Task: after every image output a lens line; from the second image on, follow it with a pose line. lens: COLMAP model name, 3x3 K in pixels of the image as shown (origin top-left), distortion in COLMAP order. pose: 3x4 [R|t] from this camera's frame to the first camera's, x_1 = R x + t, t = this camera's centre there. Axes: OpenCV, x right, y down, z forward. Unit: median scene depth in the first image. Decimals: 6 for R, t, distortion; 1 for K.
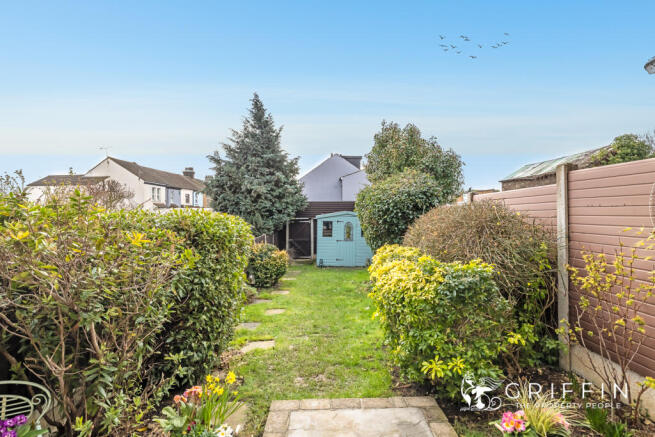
lens RADIAL K [[334.5, 0, 326.3], [0, 334.5, 216.0], [0, 0, 1]] dist [-0.000848, 0.000114]
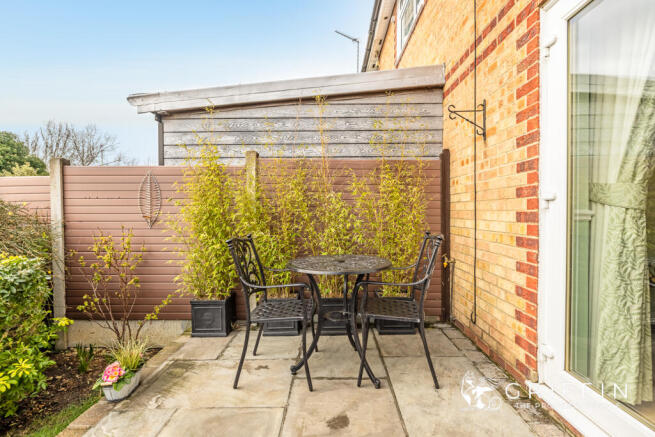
lens RADIAL K [[334.5, 0, 328.3], [0, 334.5, 218.1], [0, 0, 1]] dist [-0.000848, 0.000114]
pose [[0.027413, -0.020530, 0.999413, -0.344392], [0.014541, 0.999691, 0.020137, 0.027703], [-0.999518, 0.013980, 0.027703, 0.108900]]
